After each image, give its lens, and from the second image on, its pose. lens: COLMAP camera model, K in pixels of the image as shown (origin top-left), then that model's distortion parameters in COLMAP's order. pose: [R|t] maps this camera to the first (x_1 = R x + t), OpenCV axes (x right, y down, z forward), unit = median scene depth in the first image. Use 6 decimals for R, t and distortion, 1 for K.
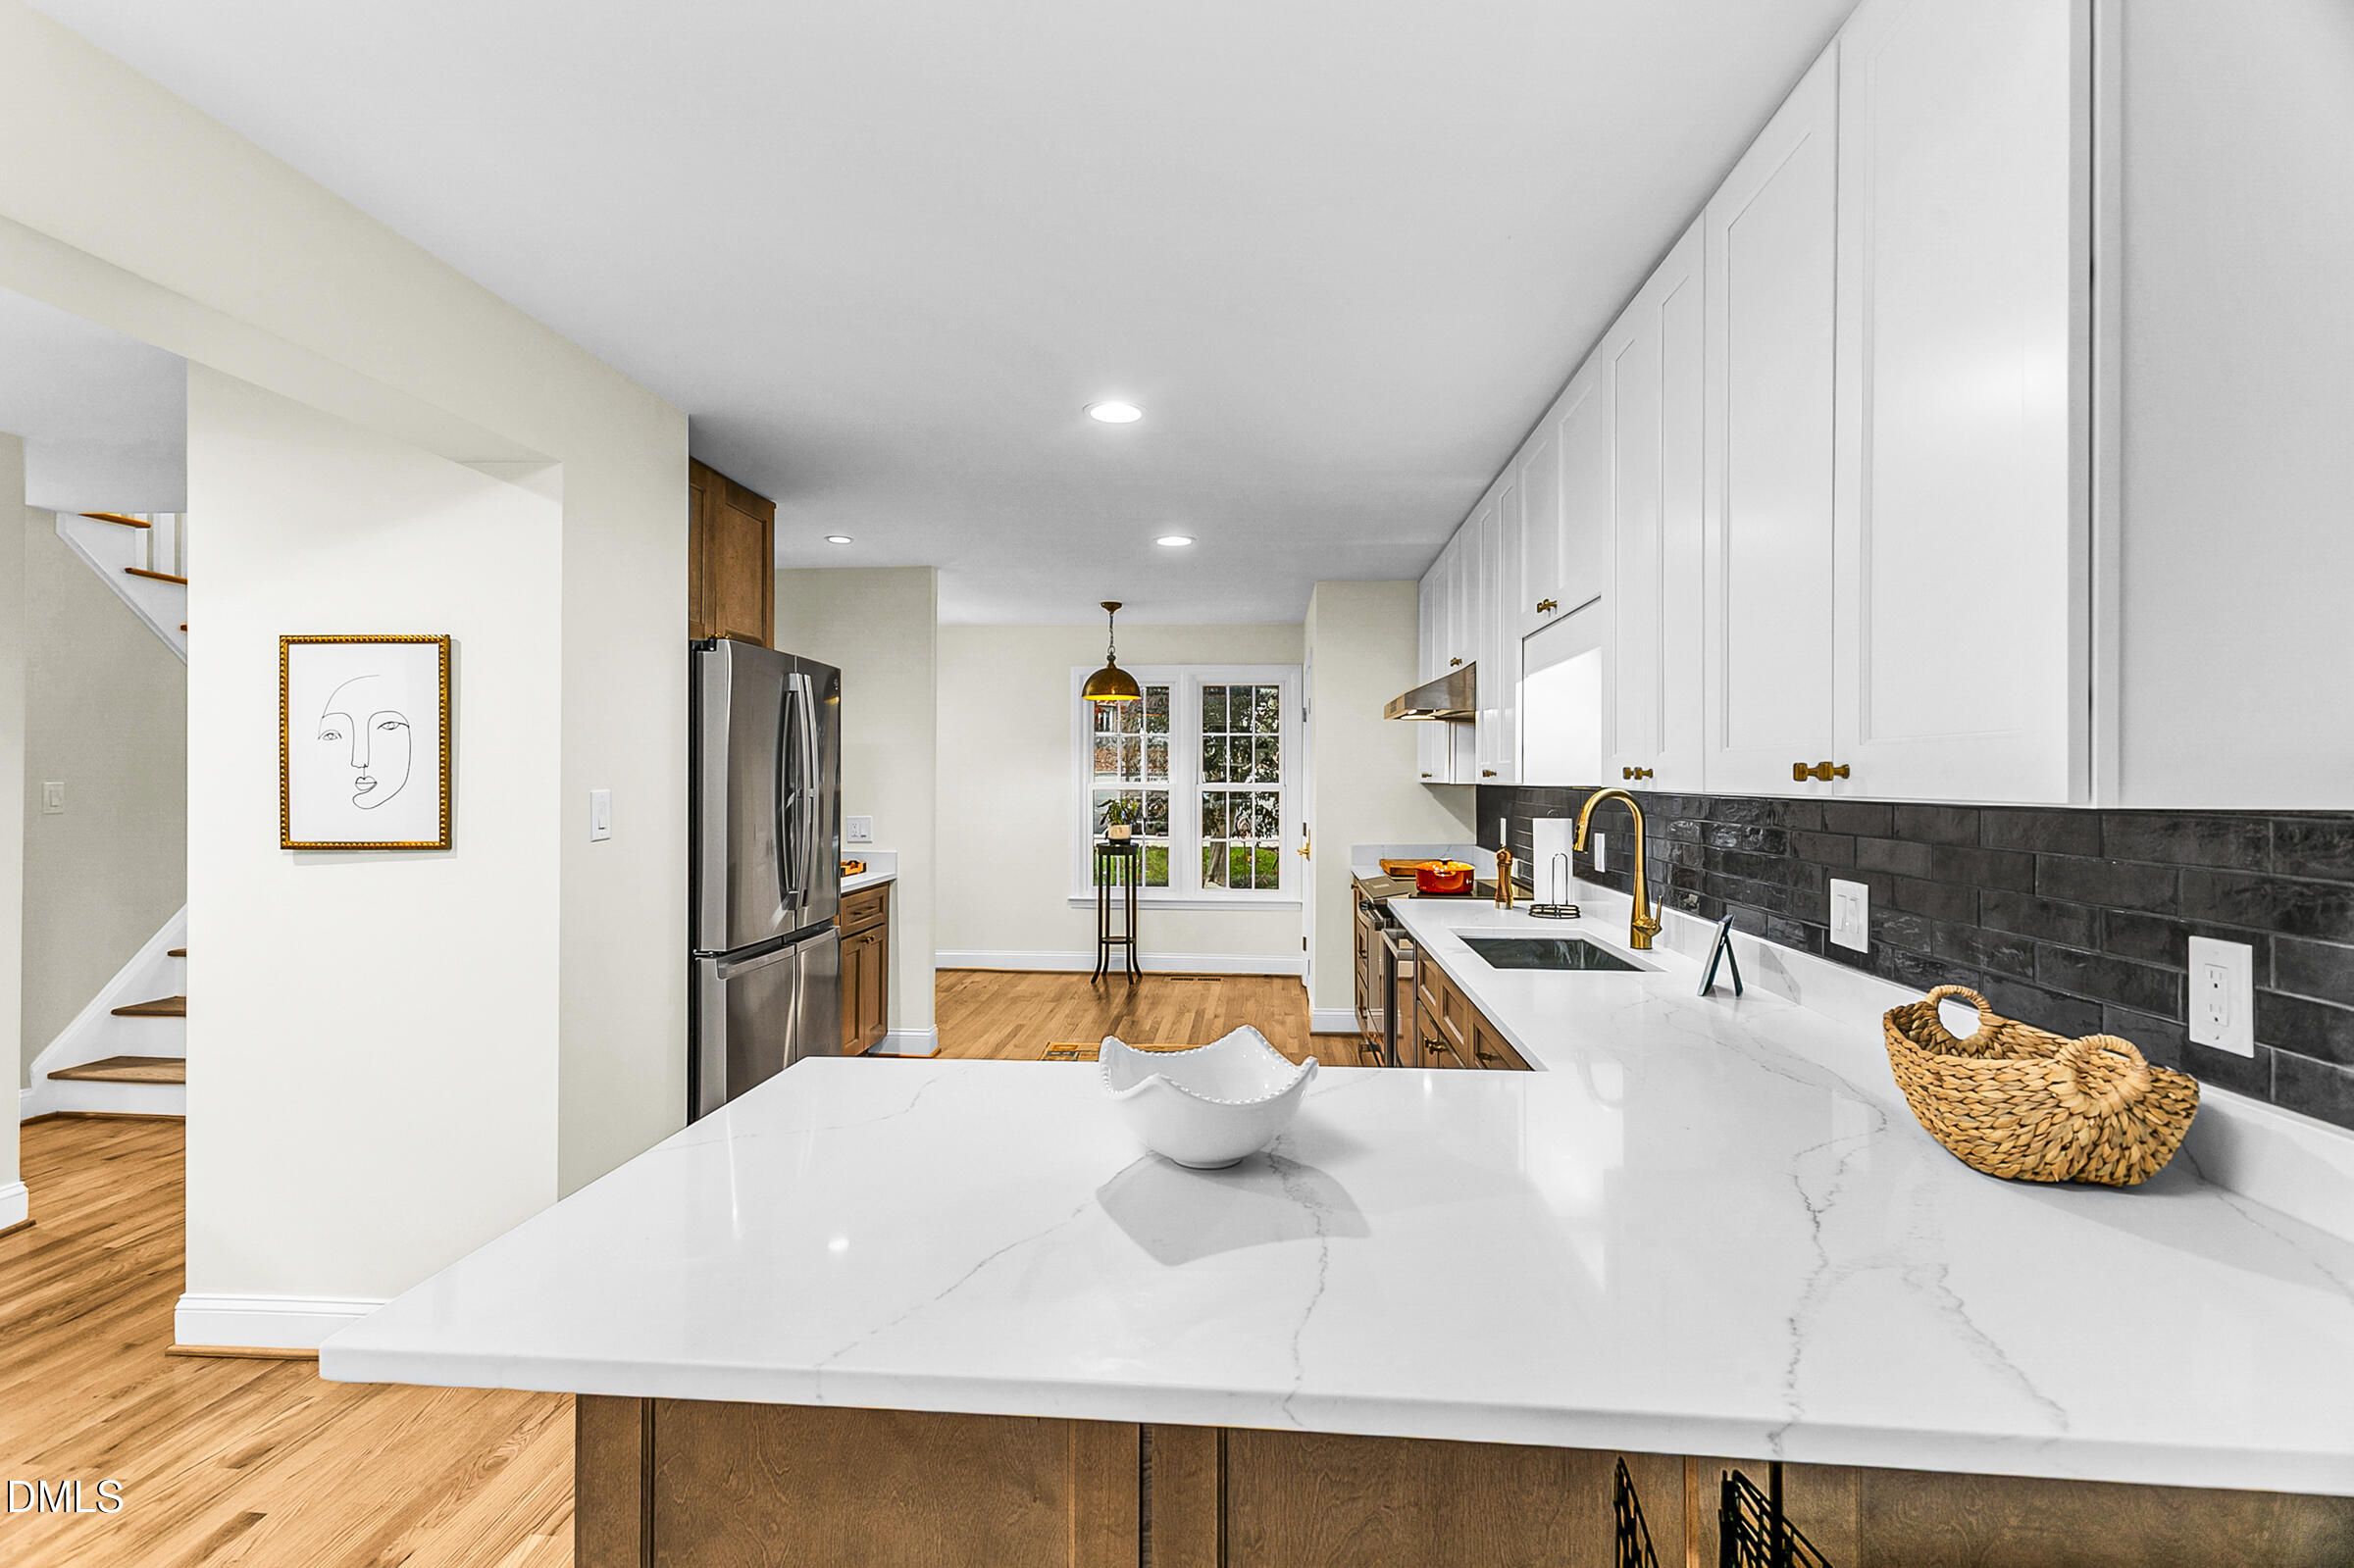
lens RADIAL K [[1121.1, 0, 1175.0], [0, 1121.1, 782.0], [0, 0, 1]] dist [0.003083, -0.002630]
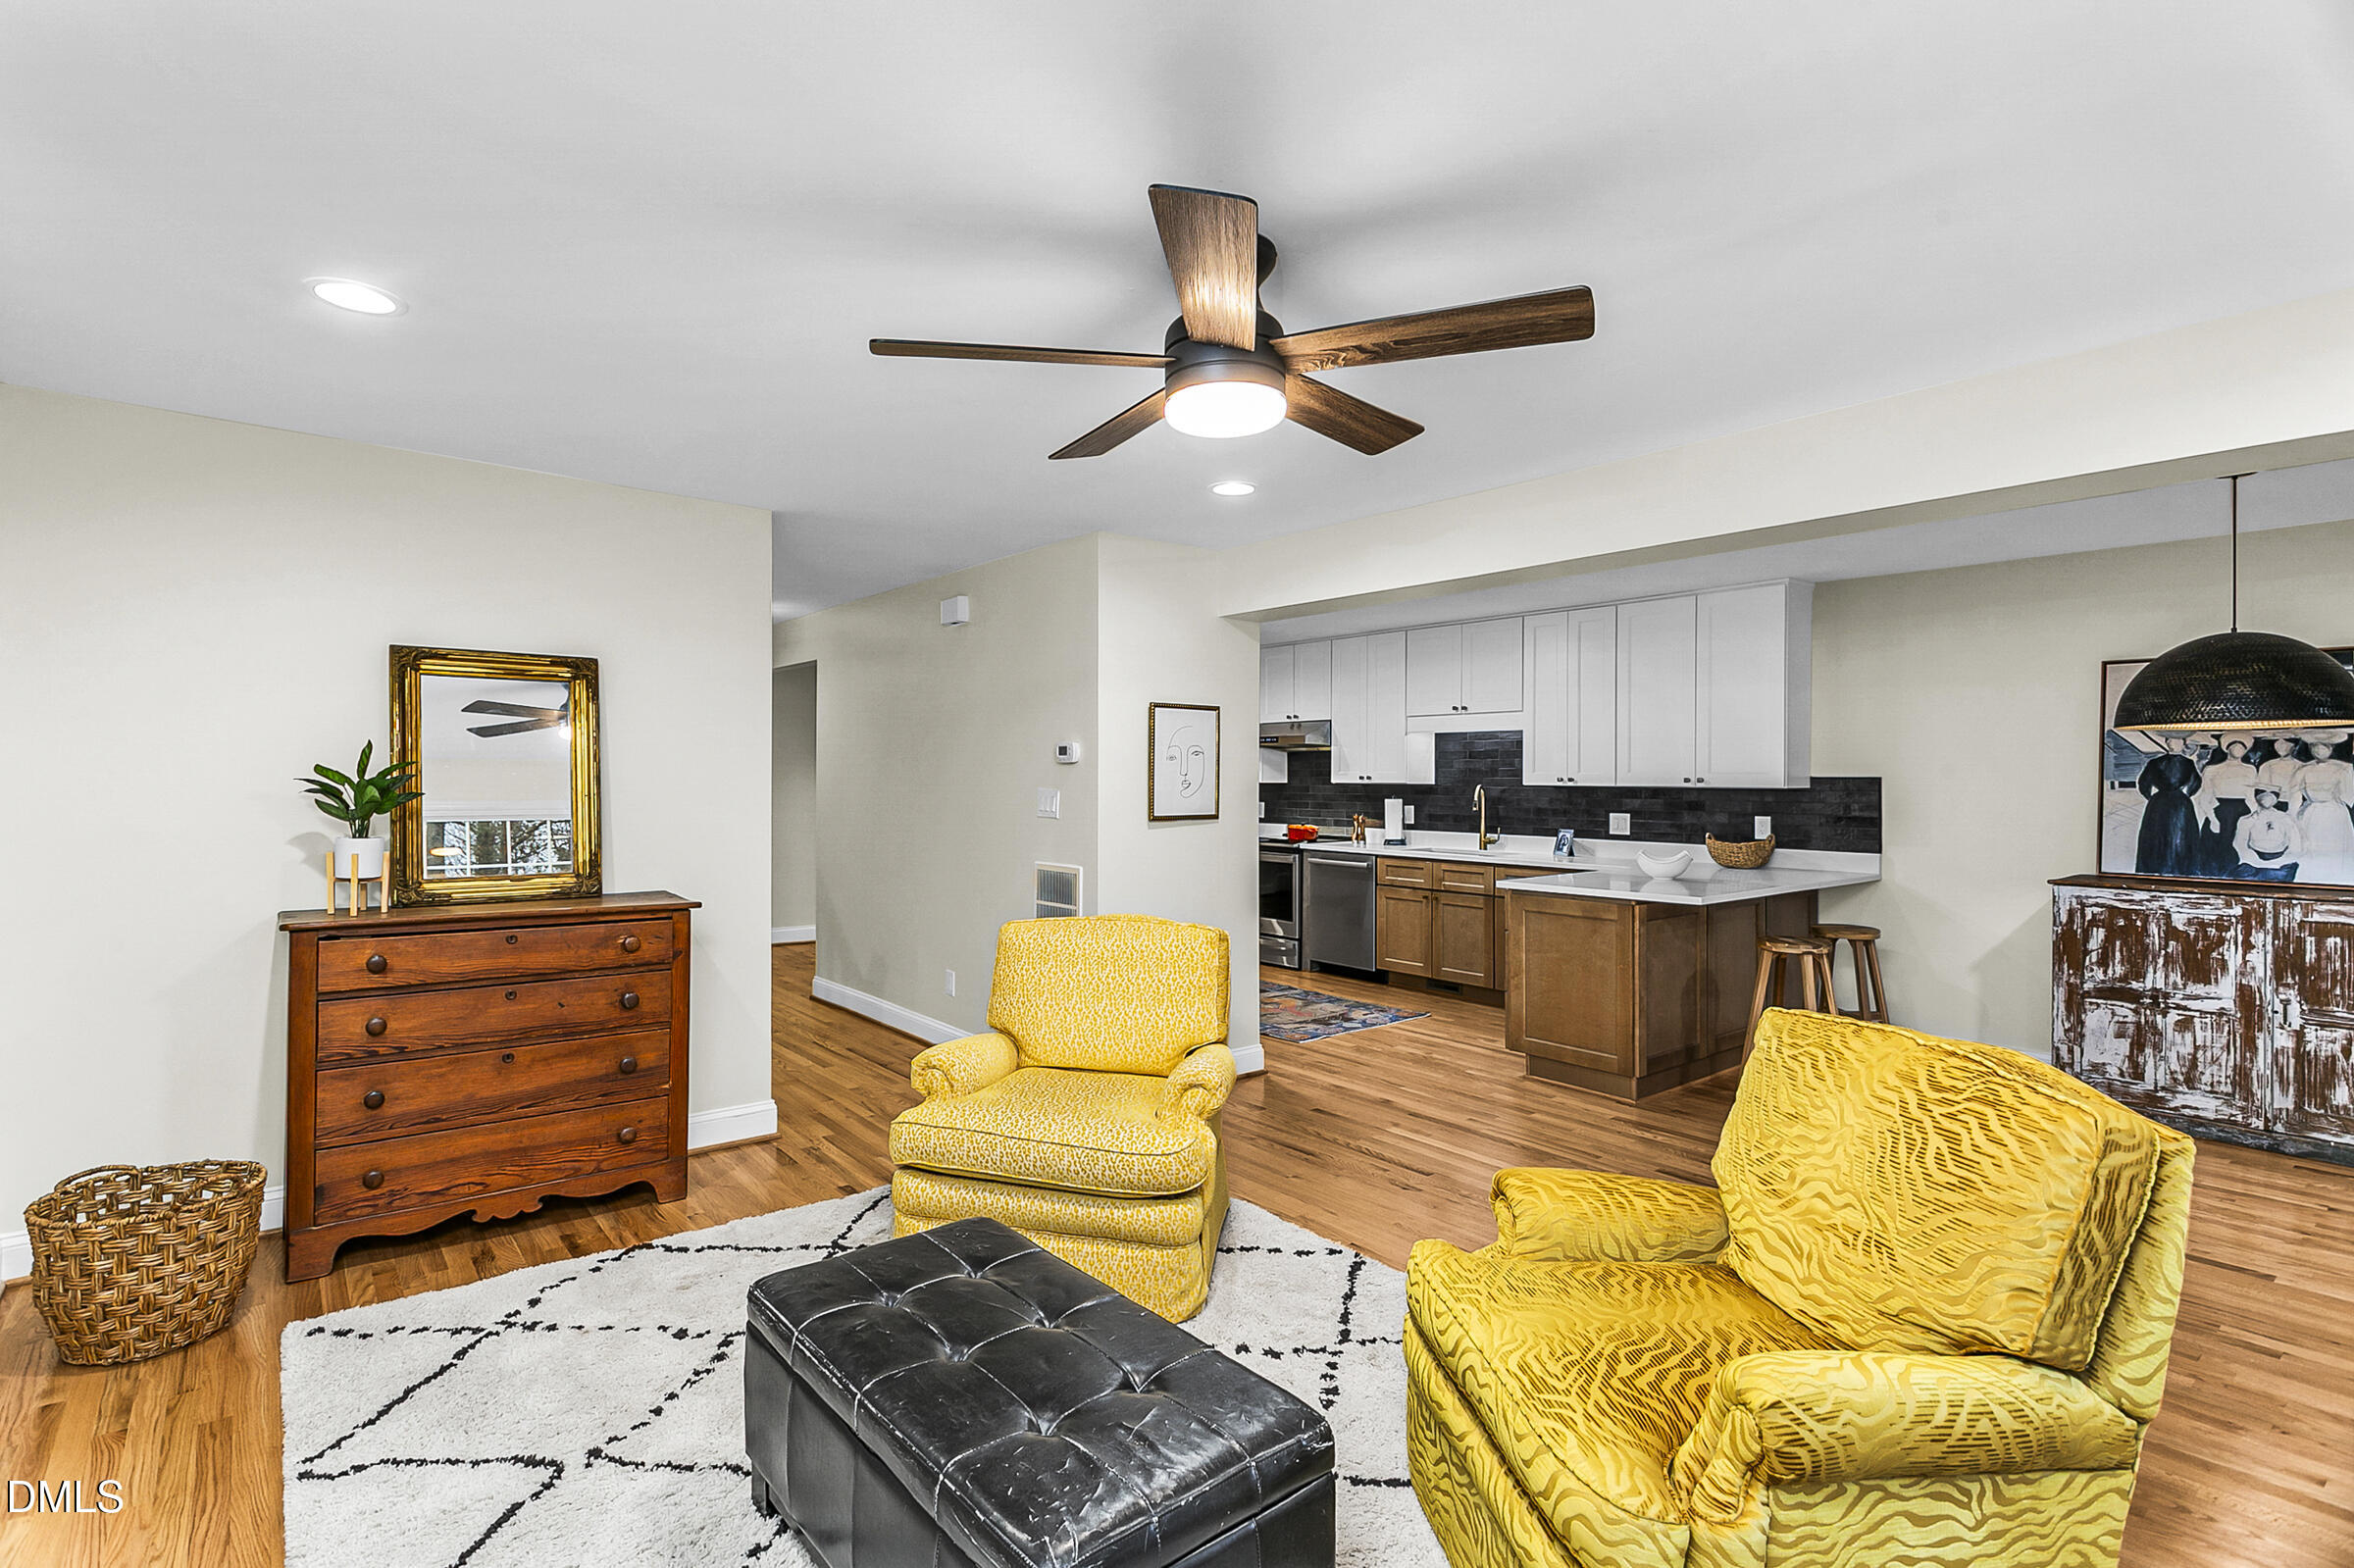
lens RADIAL K [[1121.1, 0, 1224.2], [0, 1121.1, 782.6], [0, 0, 1]] dist [0.003083, -0.002630]
pose [[0.699732, -0.003013, 0.714399, -2.198522], [-0.000624, 0.999988, 0.004829, -0.011994], [-0.714406, -0.003825, 0.699721, -0.373335]]
